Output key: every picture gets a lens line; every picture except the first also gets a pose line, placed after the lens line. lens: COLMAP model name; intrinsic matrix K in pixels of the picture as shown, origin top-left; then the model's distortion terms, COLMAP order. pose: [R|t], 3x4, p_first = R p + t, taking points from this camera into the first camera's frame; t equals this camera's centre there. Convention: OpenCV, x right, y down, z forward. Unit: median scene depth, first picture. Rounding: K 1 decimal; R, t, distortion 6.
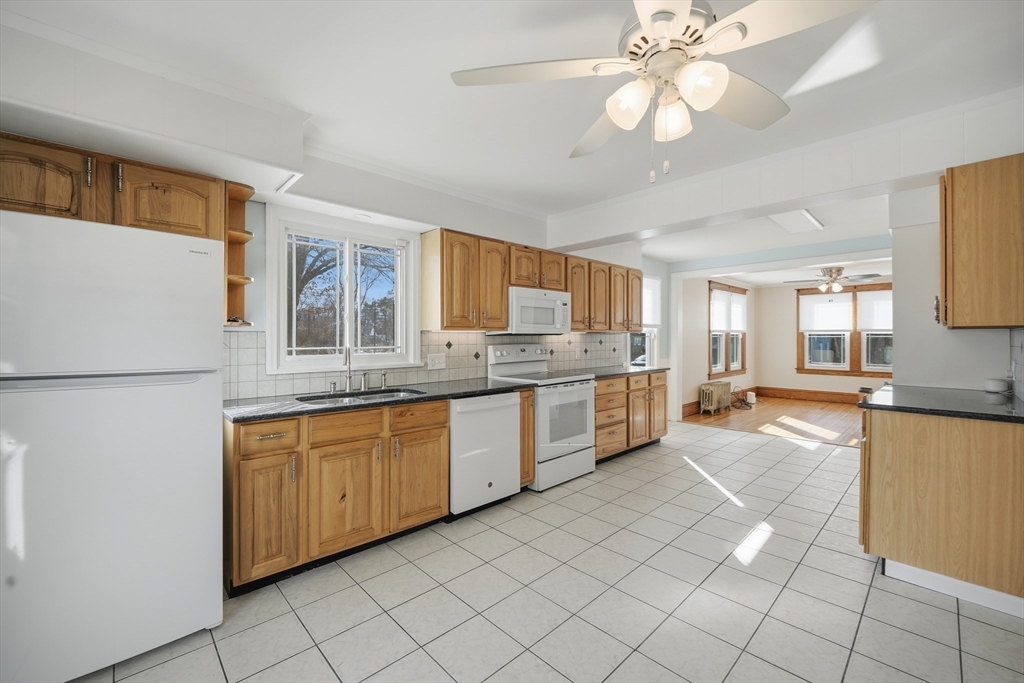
lens RADIAL K [[419.6, 0, 514.1], [0, 419.6, 335.7], [0, 0, 1]] dist [-0.003734, -0.001020]
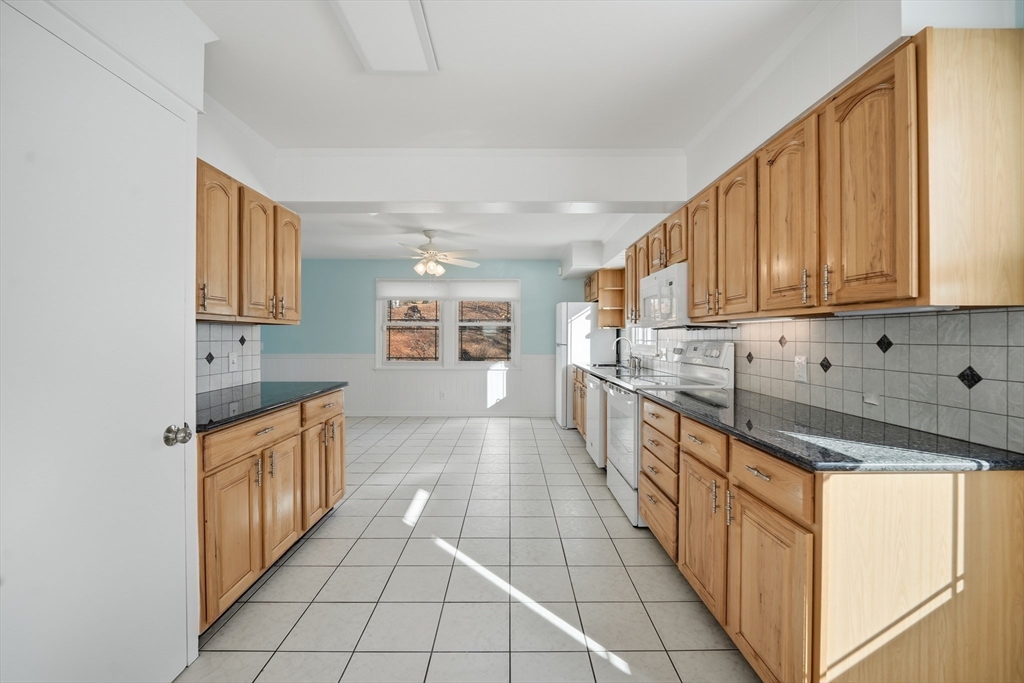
lens RADIAL K [[419.6, 0, 514.1], [0, 419.6, 335.7], [0, 0, 1]] dist [-0.003734, -0.001020]
pose [[-0.685351, 0.001499, -0.728211, 0.826057], [0.004398, 0.999988, -0.002080, 0.011629], [0.728200, -0.004628, -0.685349, 1.332251]]
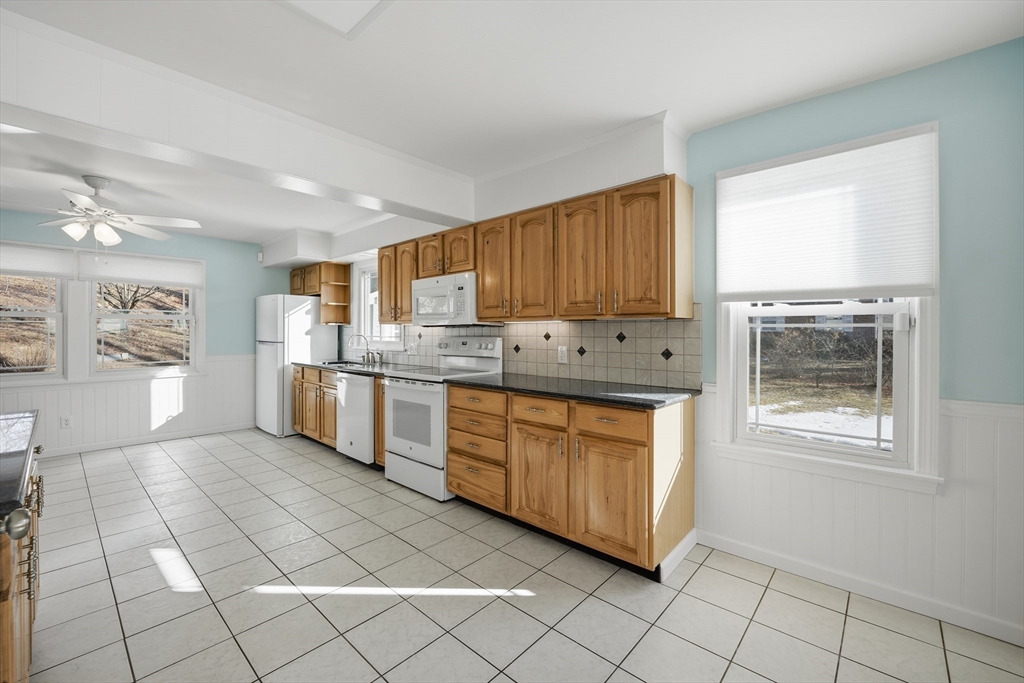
lens RADIAL K [[420.6, 0, 503.7], [0, 420.6, 331.0], [0, 0, 1]] dist [-0.000410, -0.000373]
pose [[0.060177, 0.000329, -0.998188, 0.973318], [0.004765, 0.999988, 0.000617, 0.008193], [0.998176, -0.004793, 0.060175, 1.073352]]
